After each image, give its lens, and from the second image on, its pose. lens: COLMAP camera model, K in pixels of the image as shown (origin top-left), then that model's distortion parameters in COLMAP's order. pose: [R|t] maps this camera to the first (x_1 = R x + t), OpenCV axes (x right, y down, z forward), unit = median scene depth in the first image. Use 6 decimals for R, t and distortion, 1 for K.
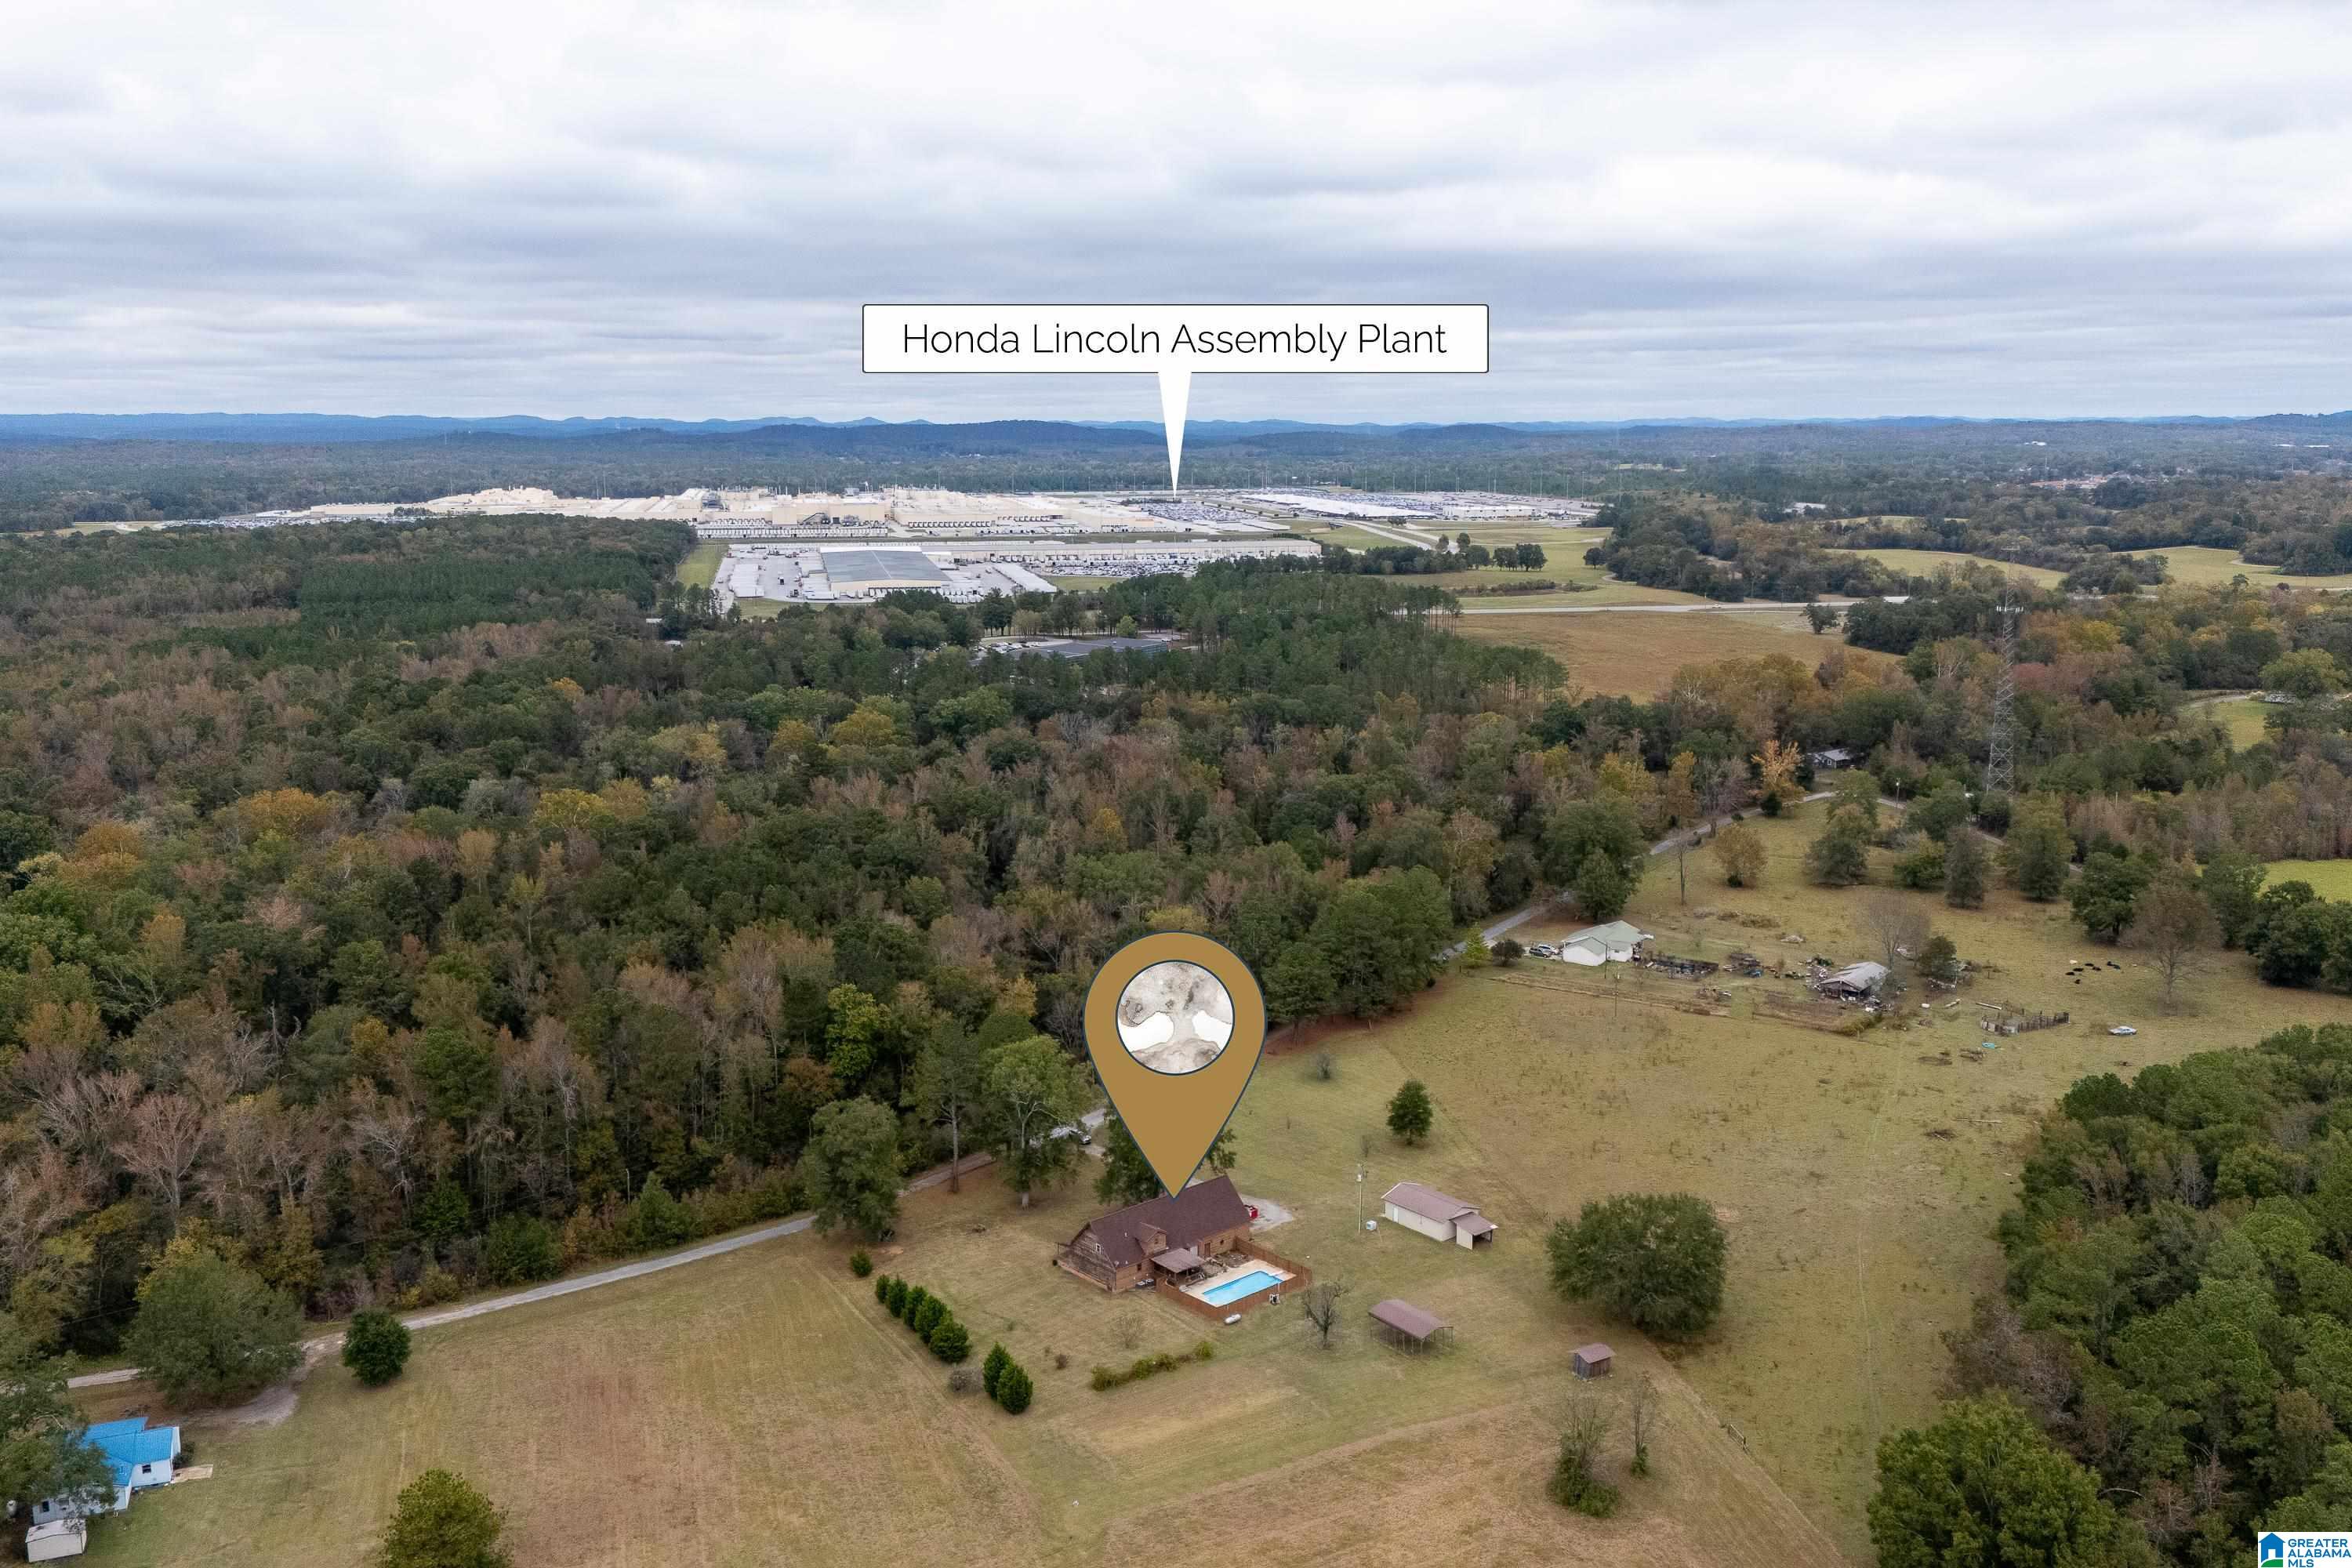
lens RADIAL K [[2028.9, 0, 1176.0], [0, 2028.9, 784.0], [0, 0, 1]] dist [0.107305, -0.140960]
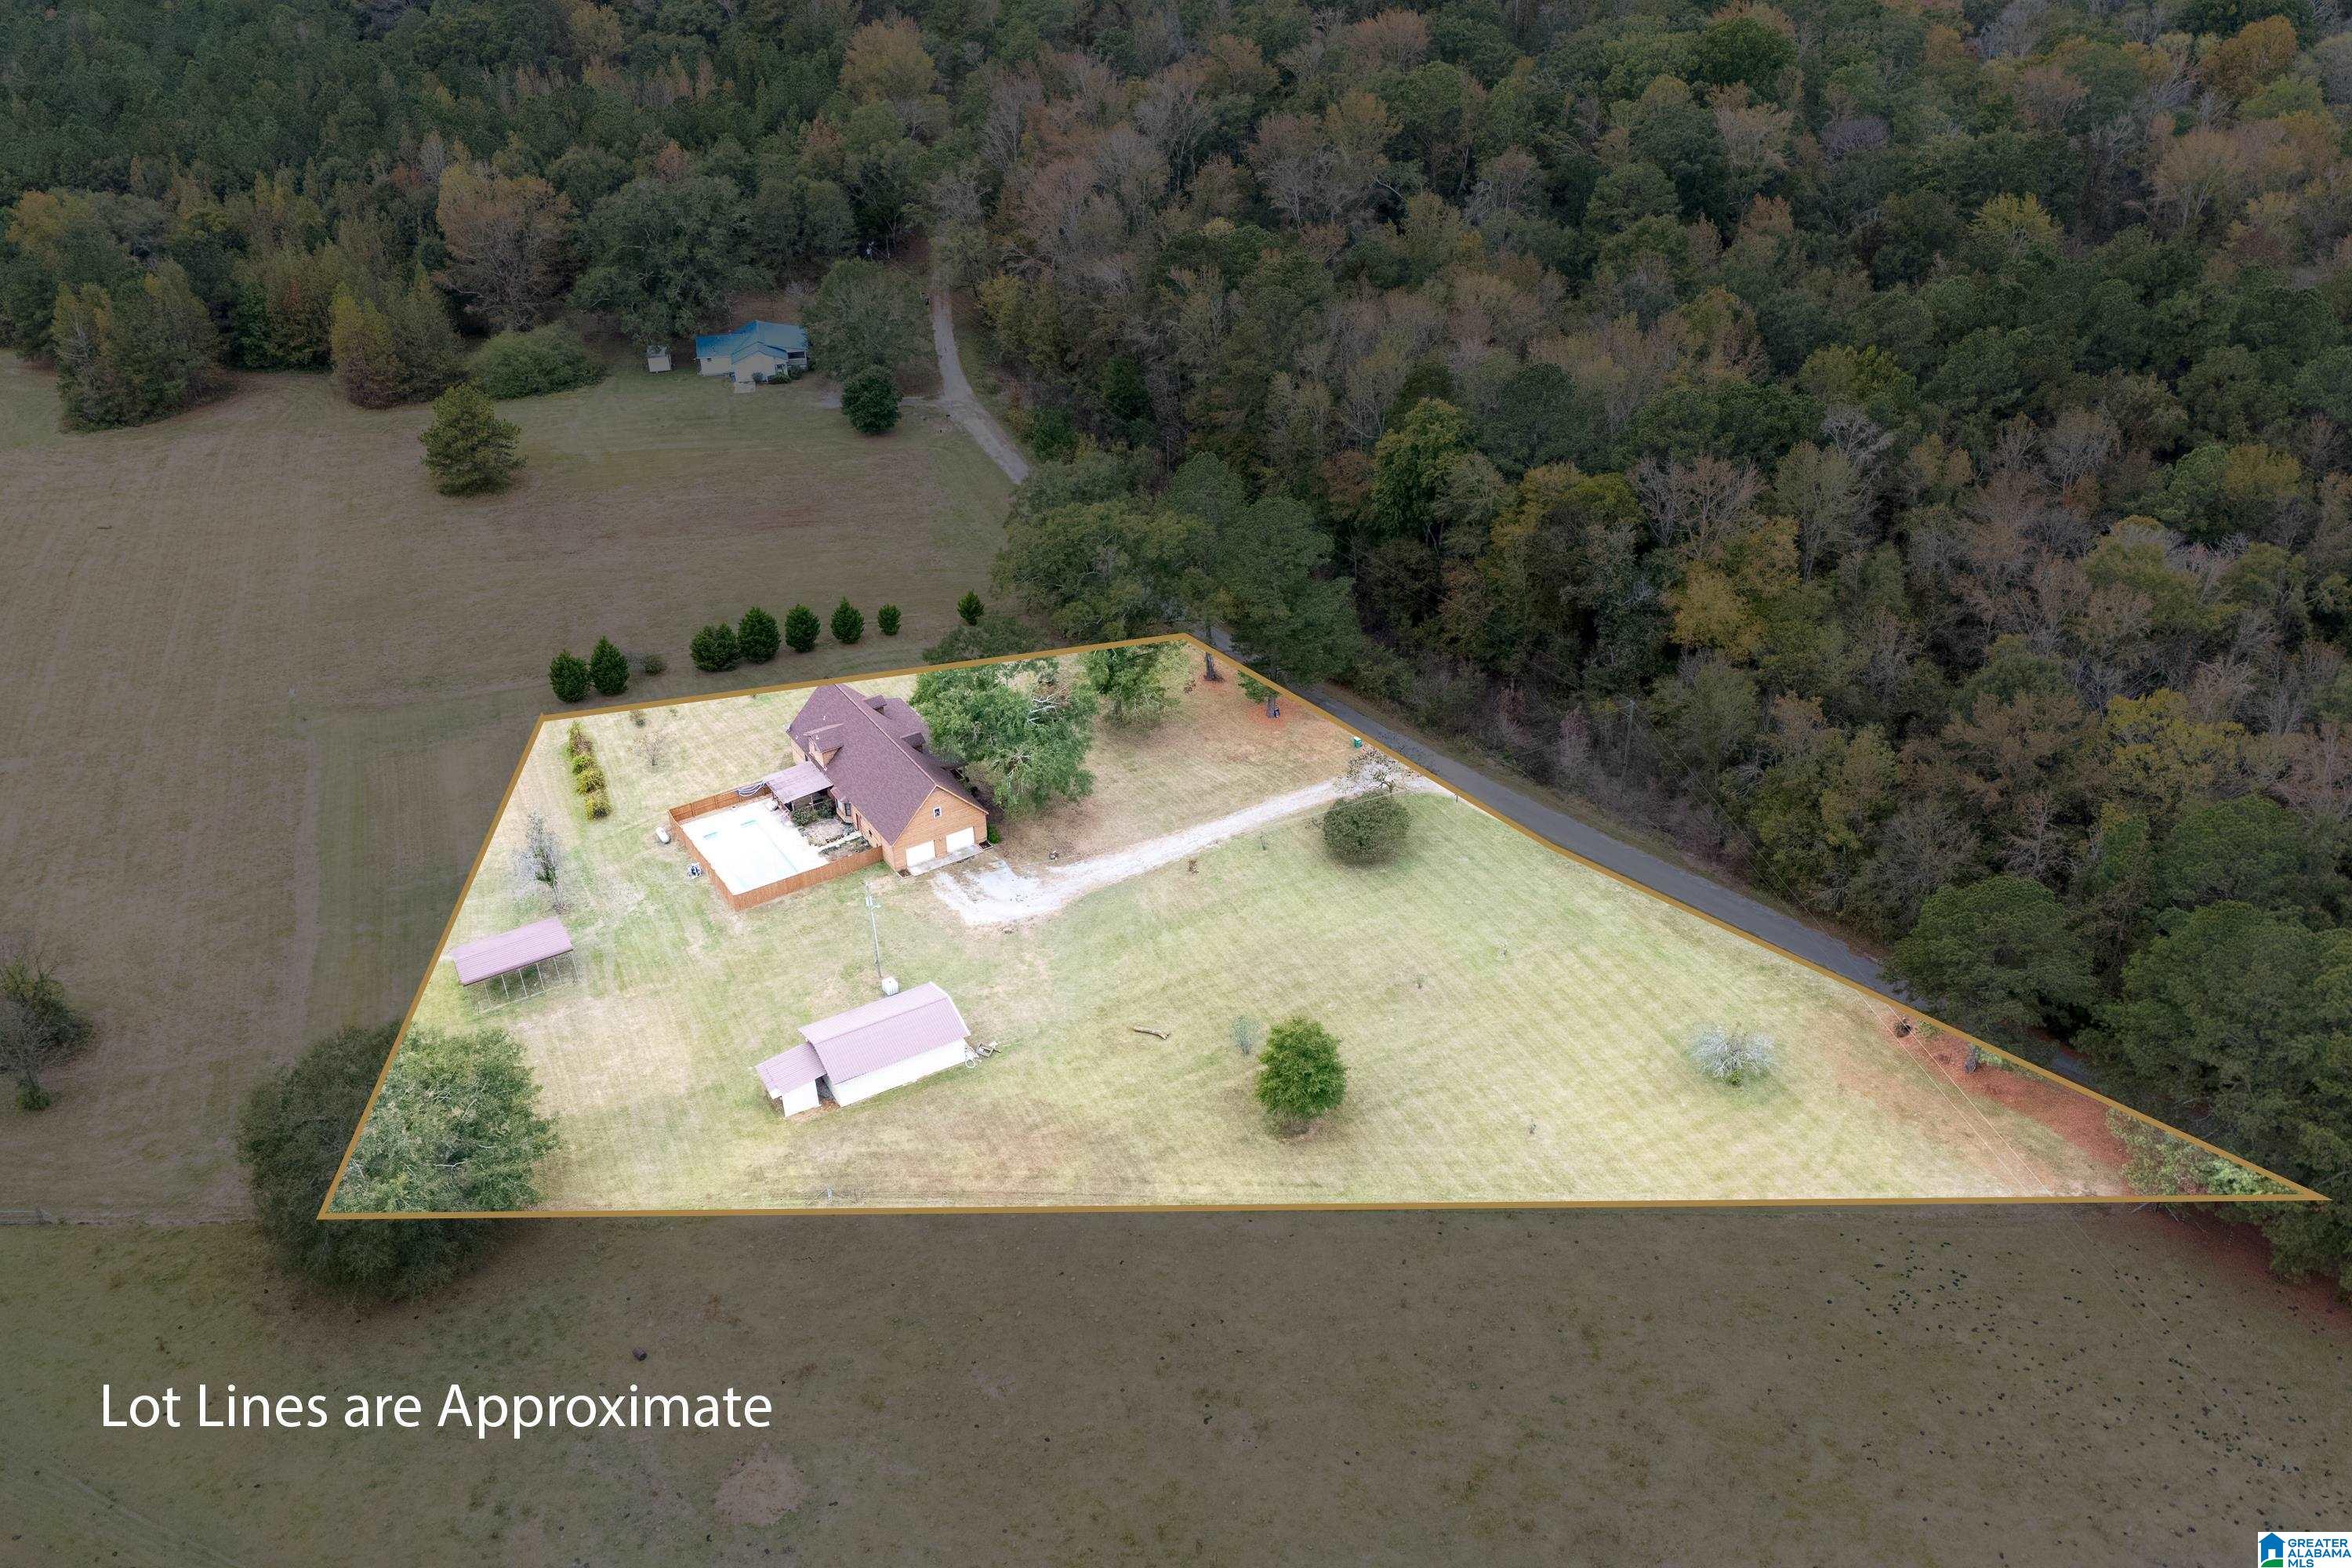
lens RADIAL K [[2028.9, 0, 1176.0], [0, 2028.9, 784.0], [0, 0, 1]] dist [0.107305, -0.140960]
pose [[-0.172491, 0.538113, -0.825034, 0.578947], [-0.152858, 0.812819, 0.562104, -0.200024], [0.973078, 0.223071, -0.057949, 1.155139]]
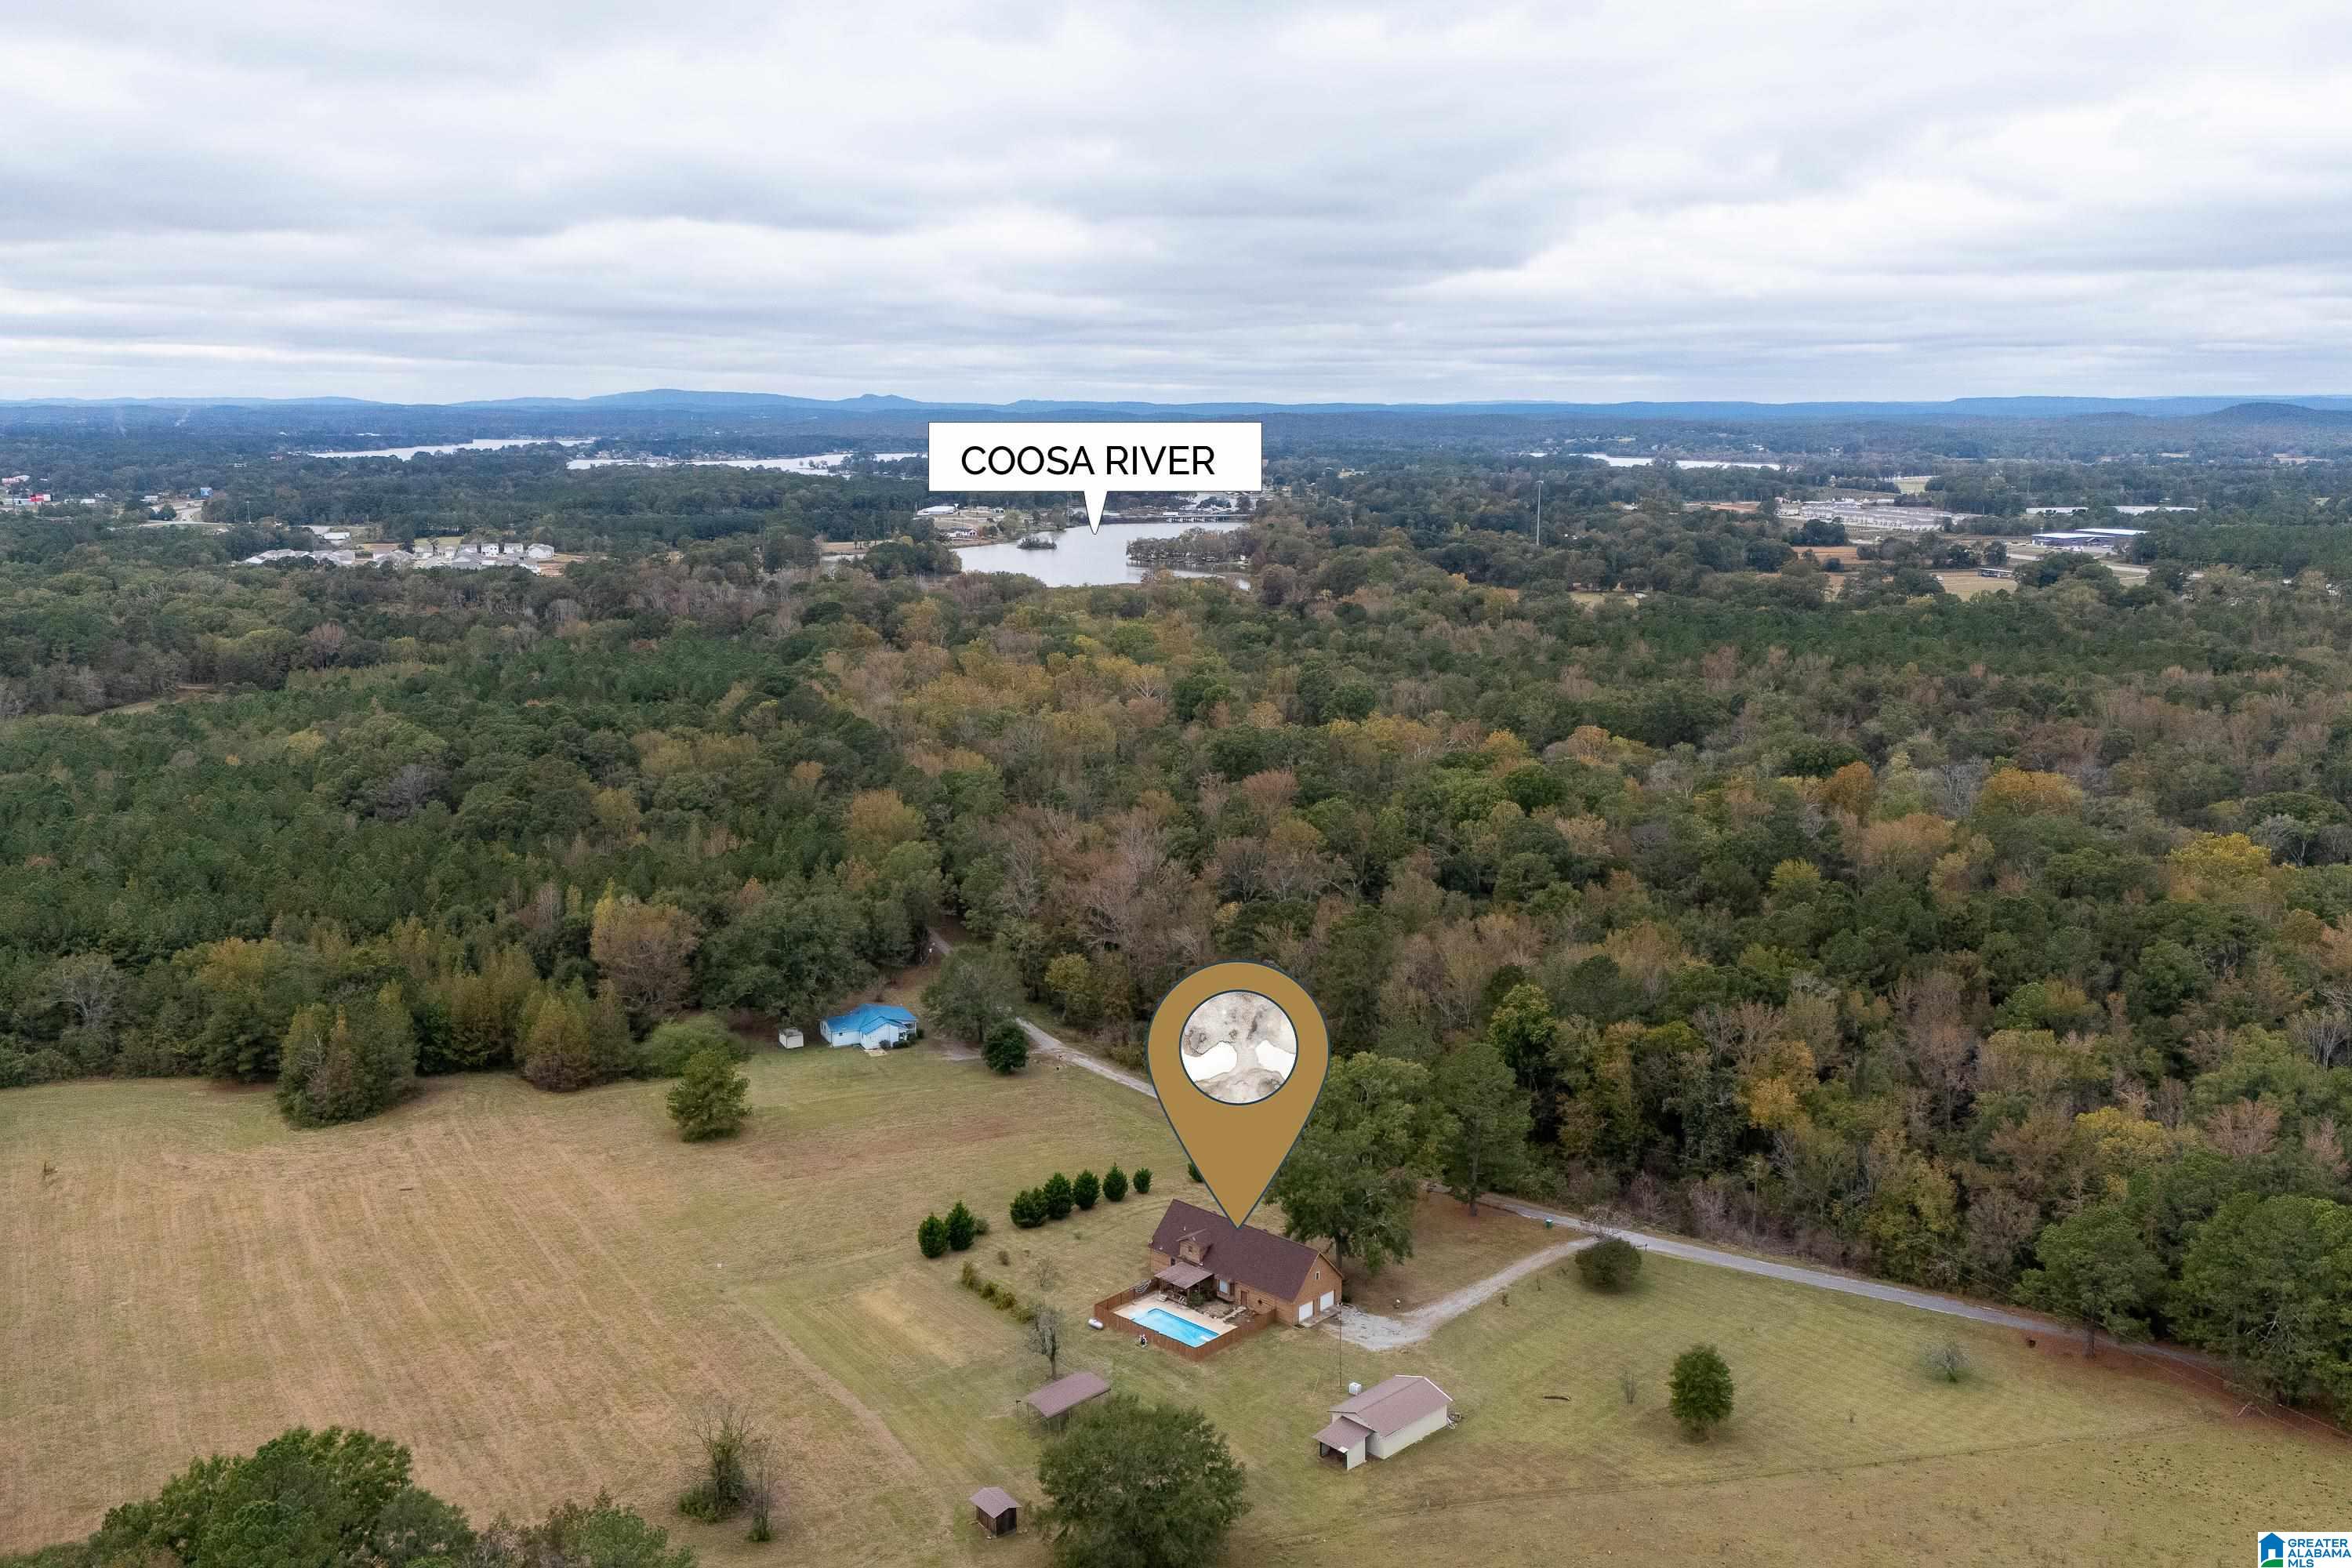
lens RADIAL K [[2028.9, 0, 1176.0], [0, 2028.9, 784.0], [0, 0, 1]] dist [0.107305, -0.140960]
pose [[0.089722, 0.184729, -0.978685, 0.883555], [-0.175186, 0.970255, 0.167078, -0.148643], [0.980439, 0.156461, 0.119415, 0.829207]]
